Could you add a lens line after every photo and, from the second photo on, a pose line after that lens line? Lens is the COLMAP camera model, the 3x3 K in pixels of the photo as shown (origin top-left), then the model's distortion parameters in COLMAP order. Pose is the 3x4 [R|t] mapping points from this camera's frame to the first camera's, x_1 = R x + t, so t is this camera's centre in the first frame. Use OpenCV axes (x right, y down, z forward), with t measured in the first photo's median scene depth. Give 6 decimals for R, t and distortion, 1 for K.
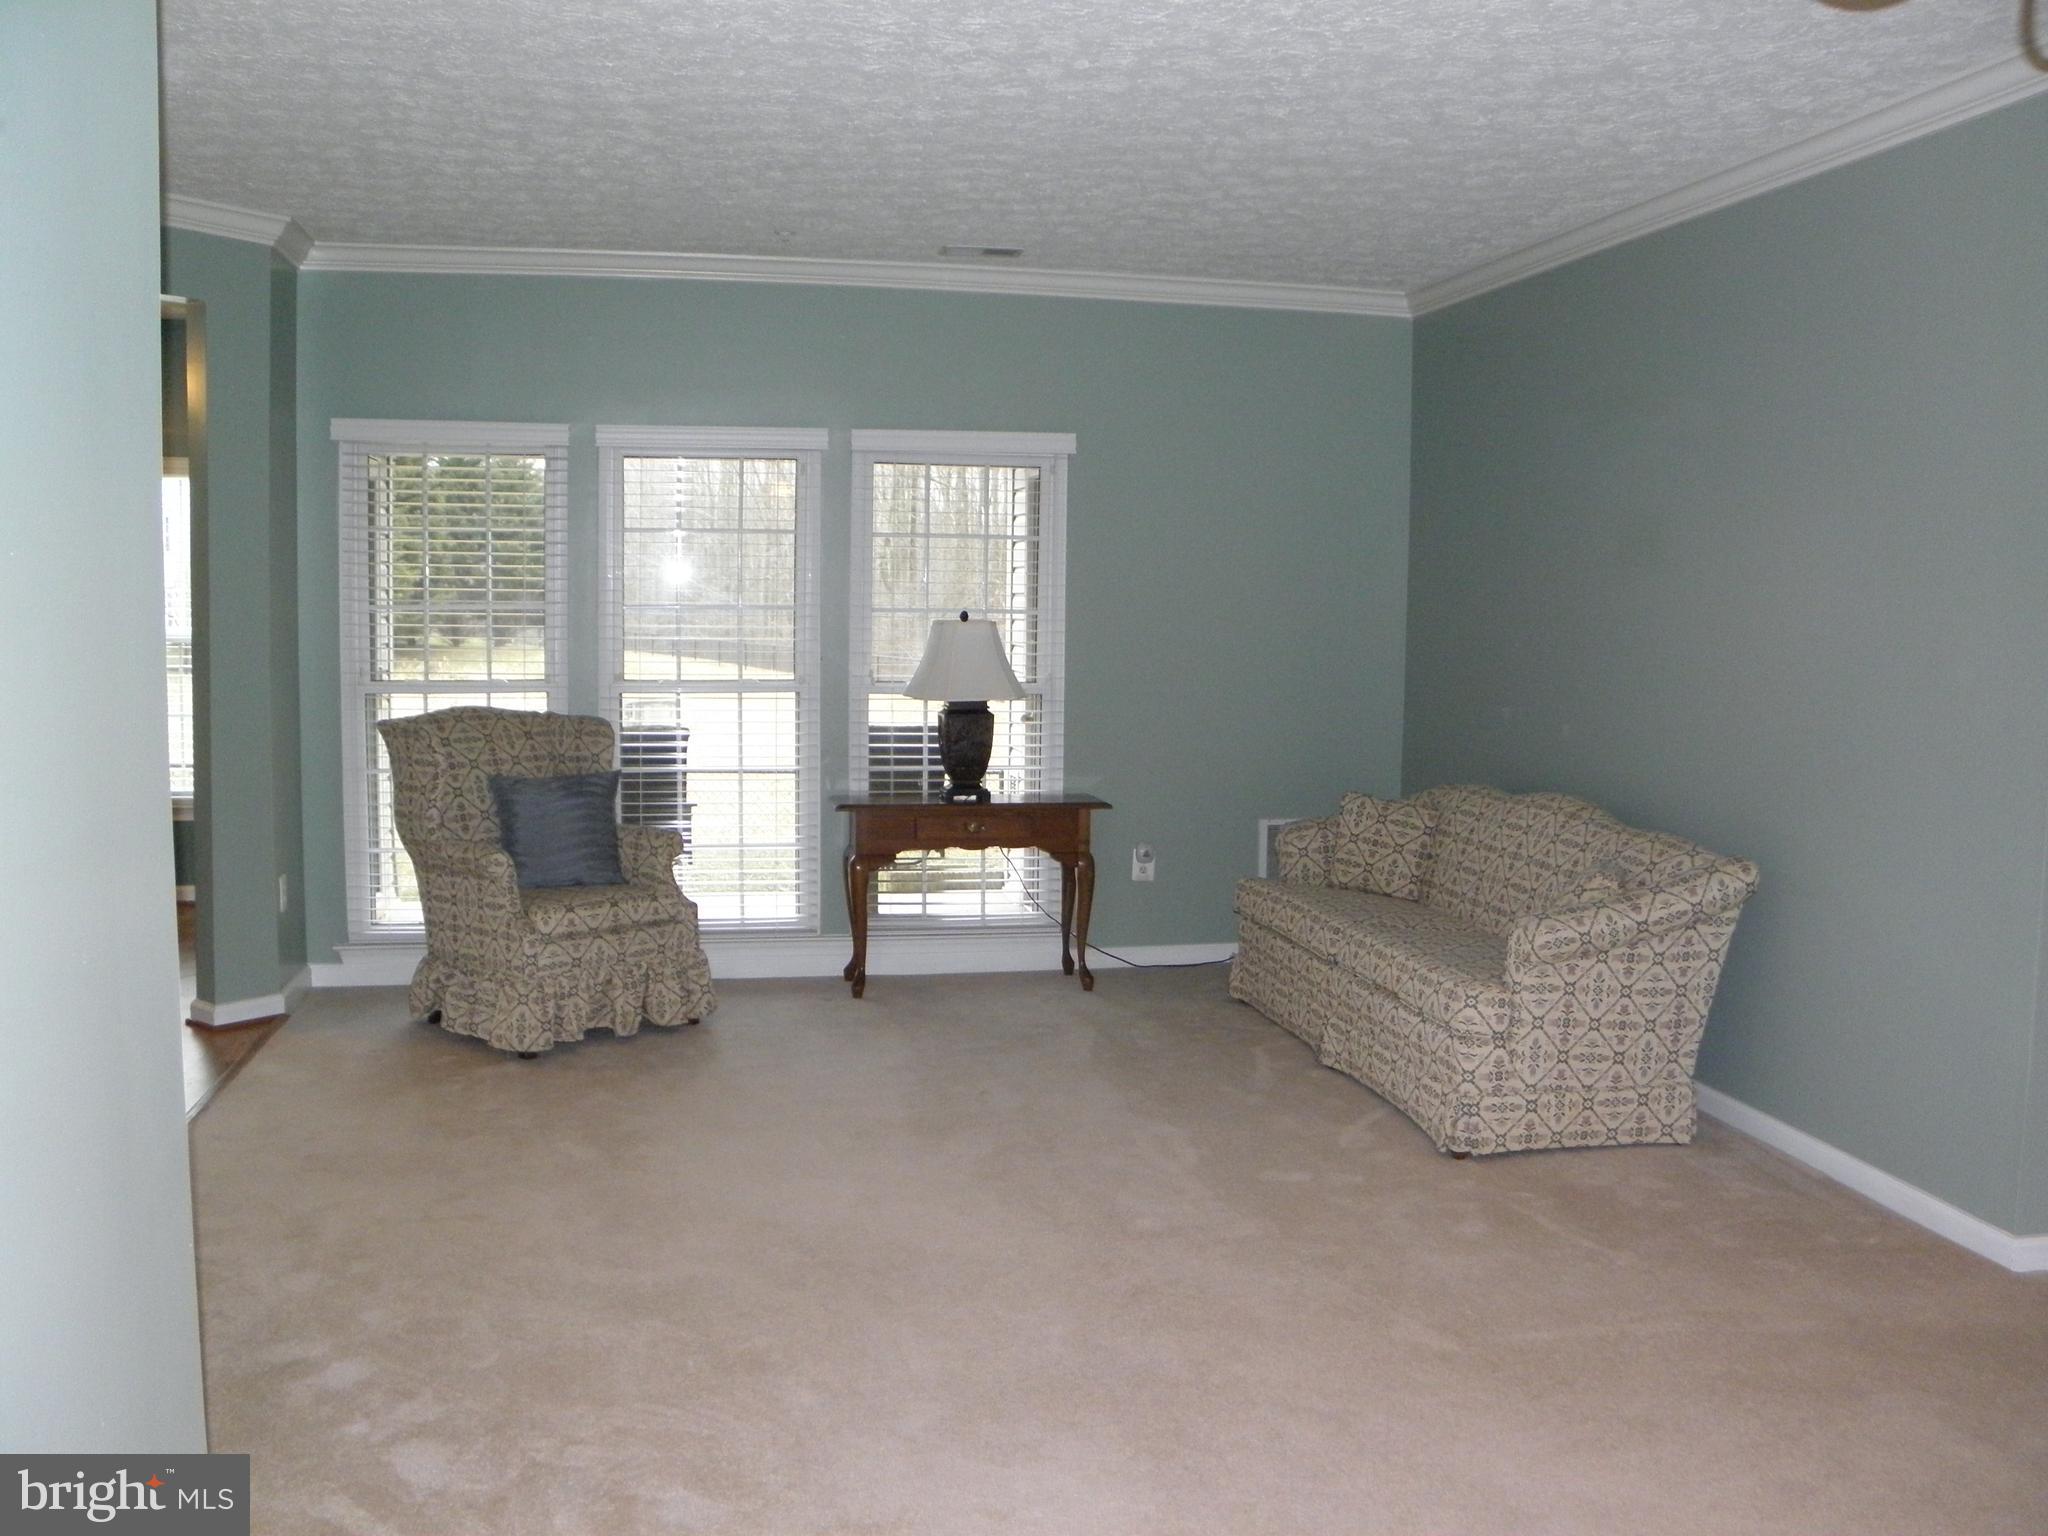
lens RADIAL K [[1737.2, 0, 1020.0], [0, 1737.2, 759.1], [0, 0, 1]] dist [-0.184686, 0.175504]
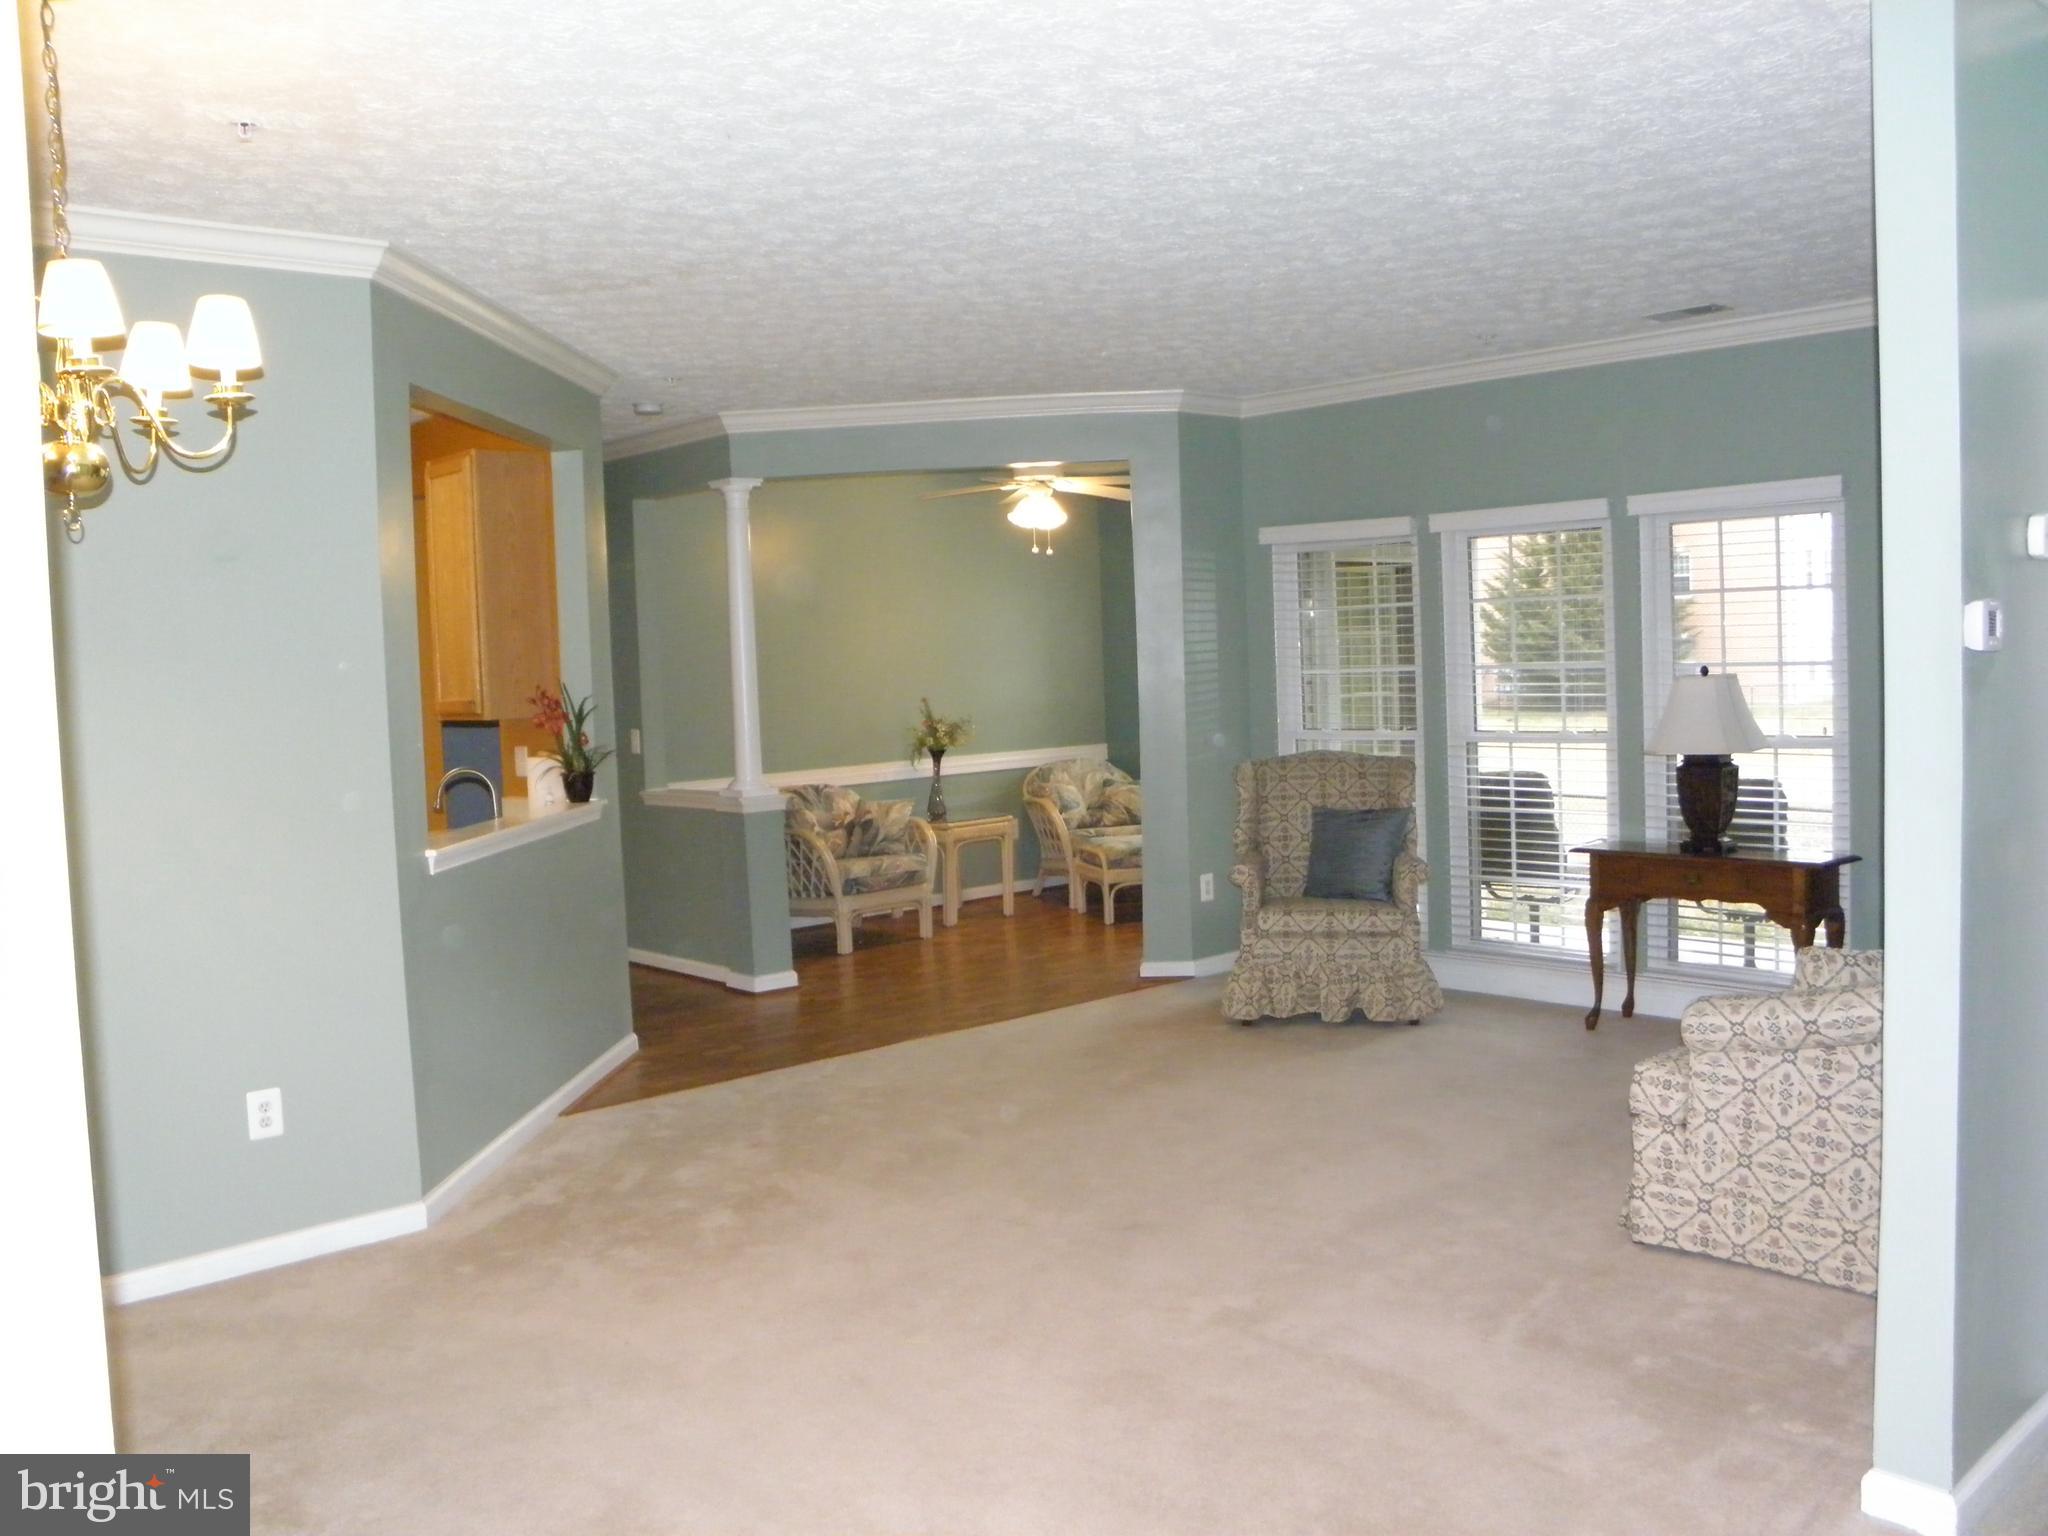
lens RADIAL K [[1737.2, 0, 1020.0], [0, 1737.2, 759.1], [0, 0, 1]] dist [-0.184686, 0.175504]
pose [[0.514802, 0.019586, -0.857085, 0.718144], [-0.039804, 0.999207, -0.001074, -0.016226], [0.856385, 0.034668, 0.515173, 0.174520]]
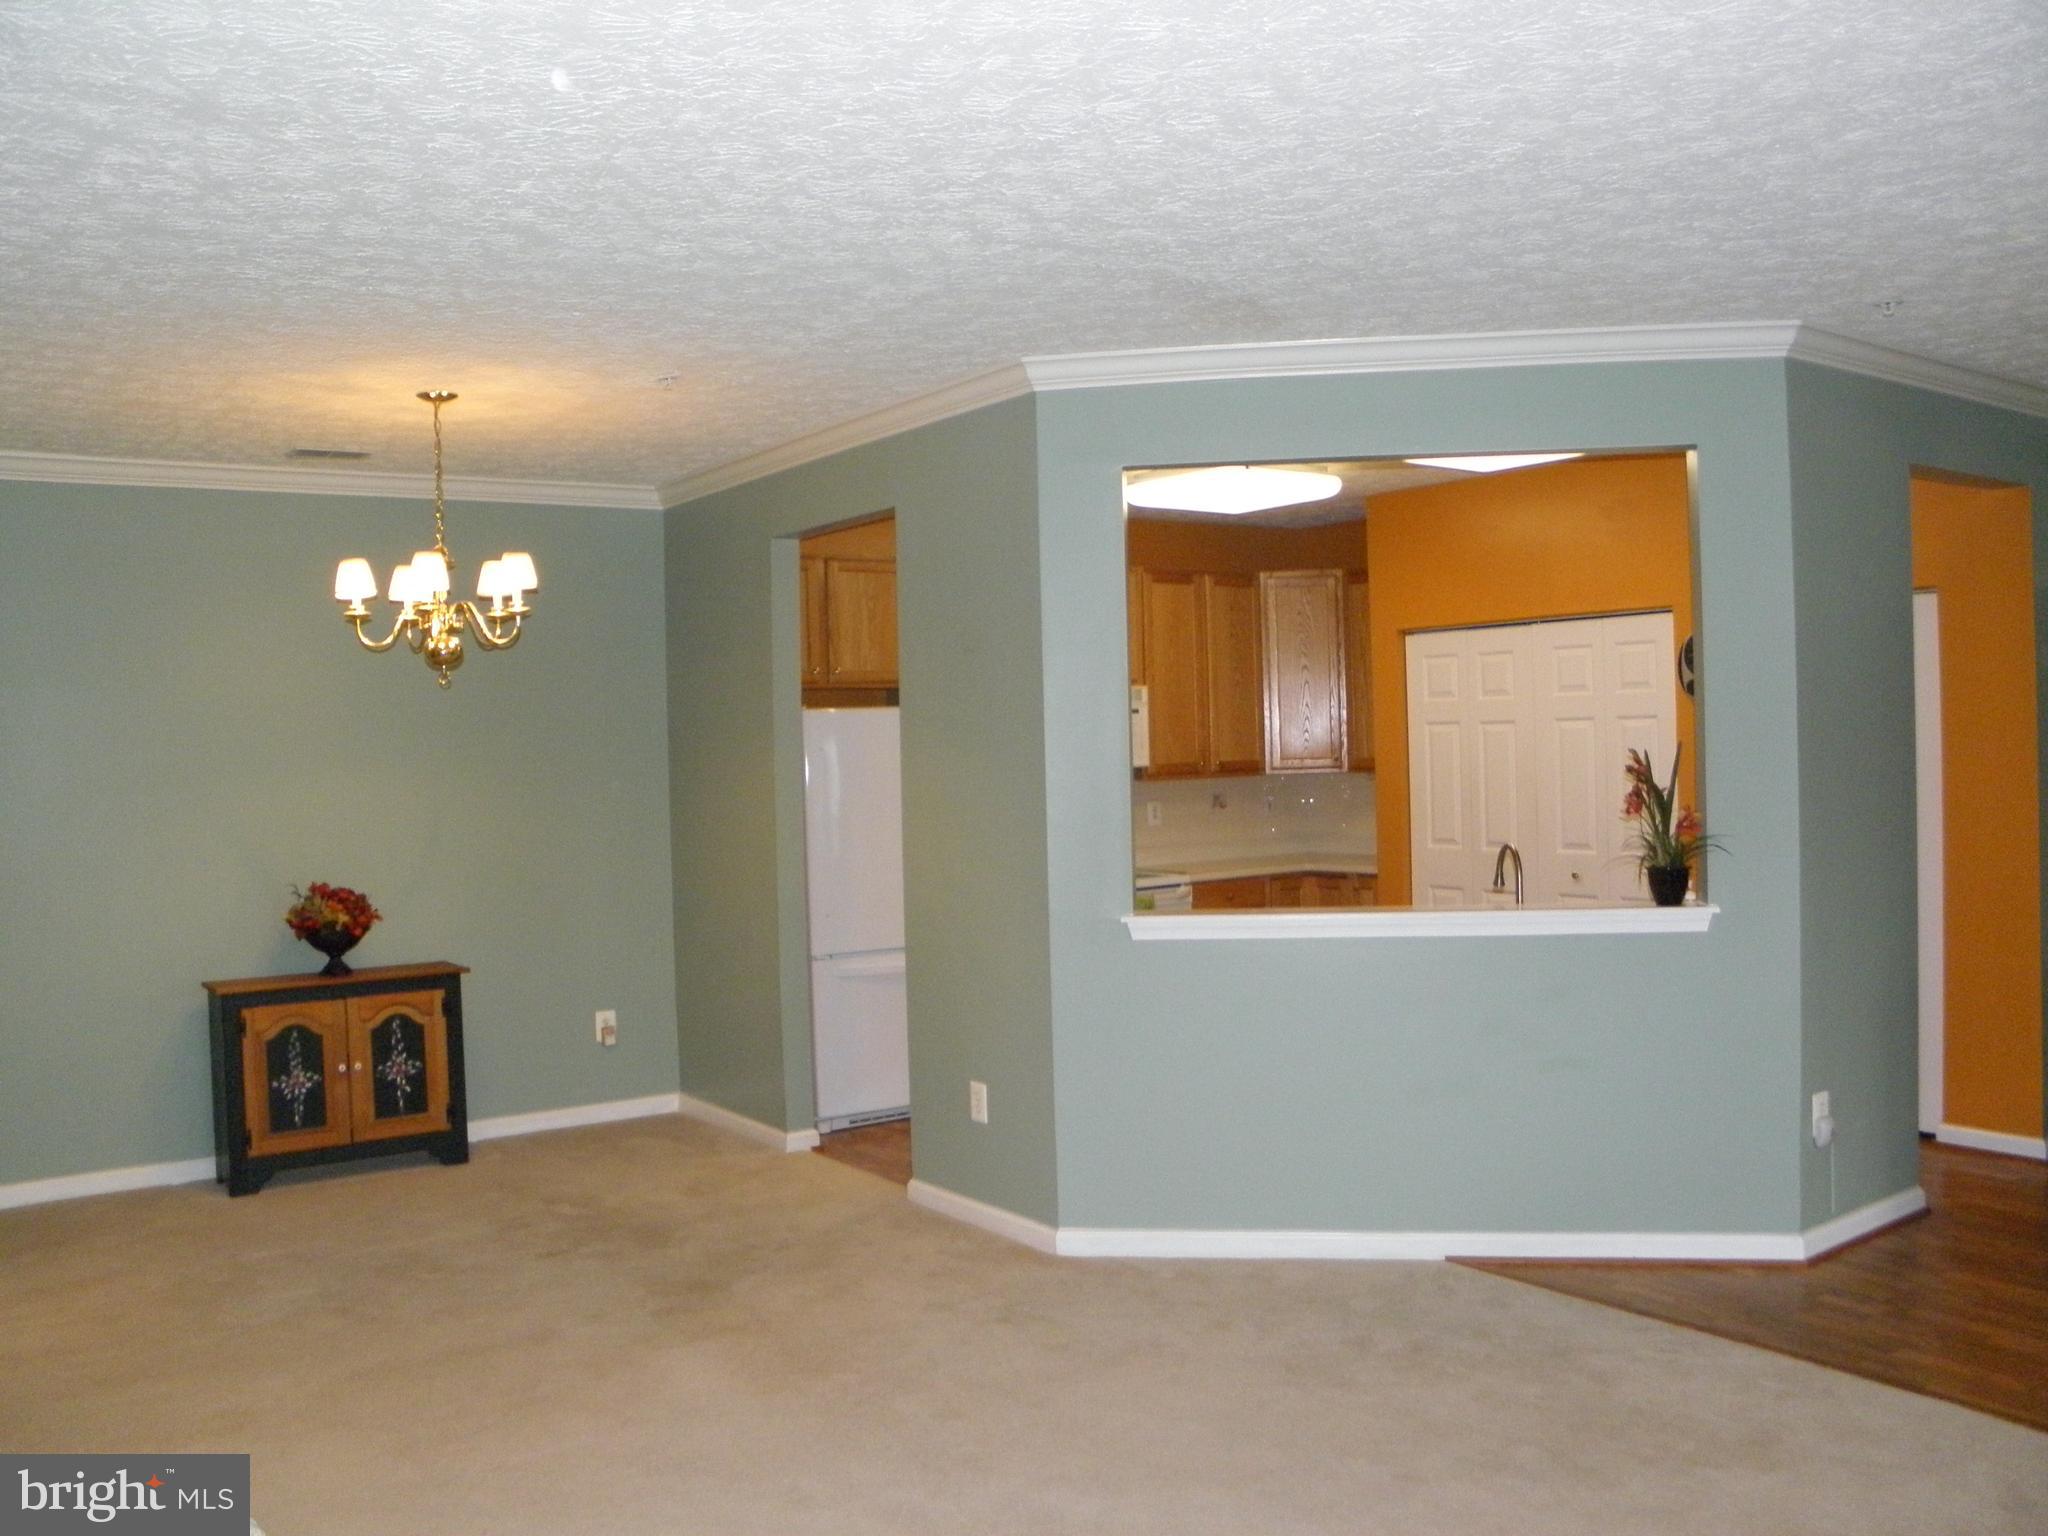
lens RADIAL K [[1737.2, 0, 1020.0], [0, 1737.2, 759.1], [0, 0, 1]] dist [-0.184686, 0.175504]
pose [[-0.912659, 0.020652, -0.408200, 0.230620], [-0.023070, 0.994527, 0.101897, -0.136112], [0.408070, 0.102414, -0.907188, 1.190518]]
